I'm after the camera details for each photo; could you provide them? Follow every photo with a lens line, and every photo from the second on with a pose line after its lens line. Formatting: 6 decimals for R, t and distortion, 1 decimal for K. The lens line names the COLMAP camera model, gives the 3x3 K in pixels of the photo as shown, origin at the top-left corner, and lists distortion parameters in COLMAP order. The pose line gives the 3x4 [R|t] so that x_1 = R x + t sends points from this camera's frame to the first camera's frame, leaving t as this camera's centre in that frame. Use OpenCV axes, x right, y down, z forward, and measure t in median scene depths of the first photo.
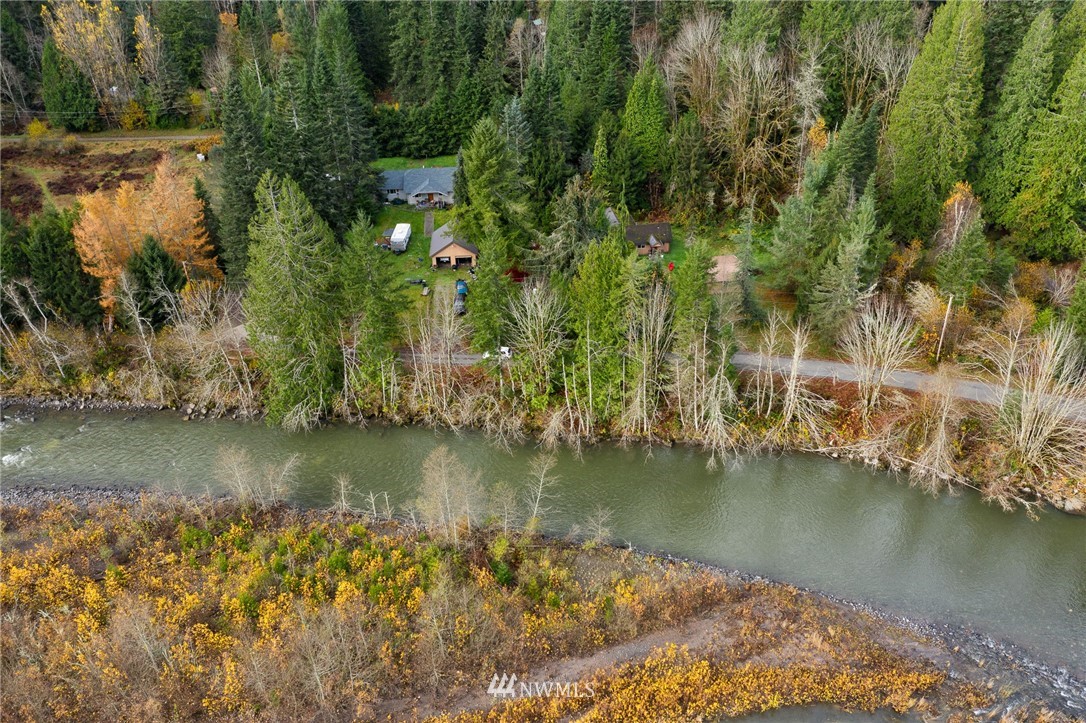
lens RADIAL K [[866.3, 0, 544.0], [0, 866.3, 362.9], [0, 0, 1]] dist [-0.018346, 0.011457]
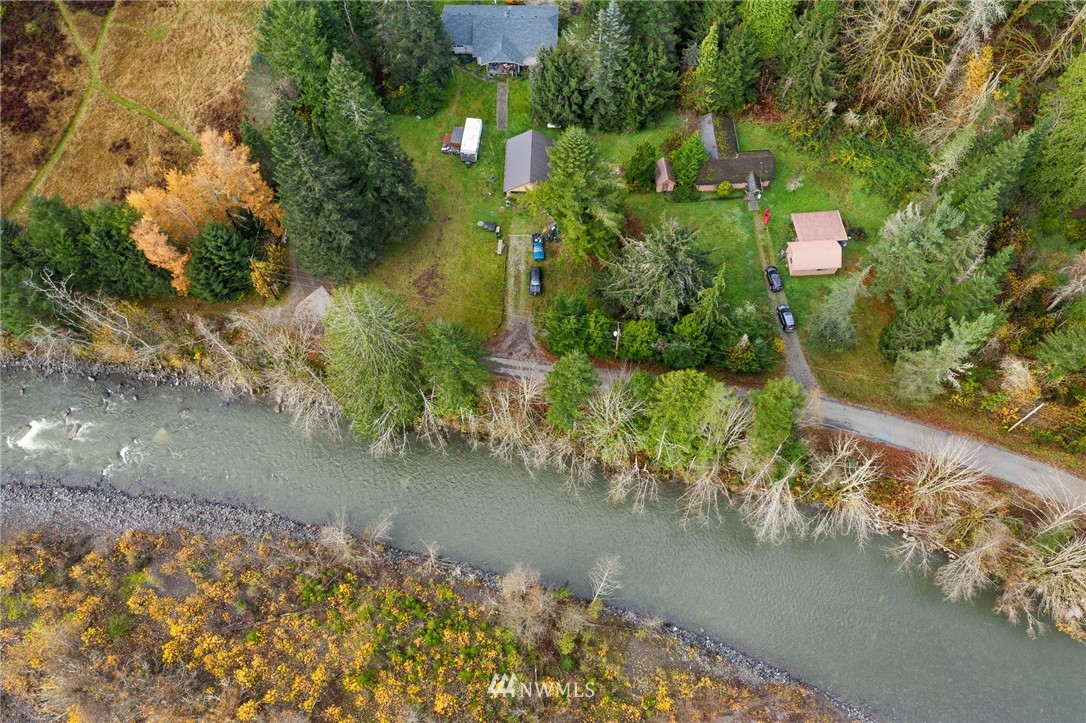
lens RADIAL K [[866.3, 0, 542.7], [0, 866.3, 361.1], [0, 0, 1]] dist [-0.018346, 0.011457]
pose [[0.996446, 0.077813, -0.032261, -0.047619], [-0.045627, 0.820517, 0.569799, -0.500484], [0.070808, -0.566302, 0.821151, 0.148849]]
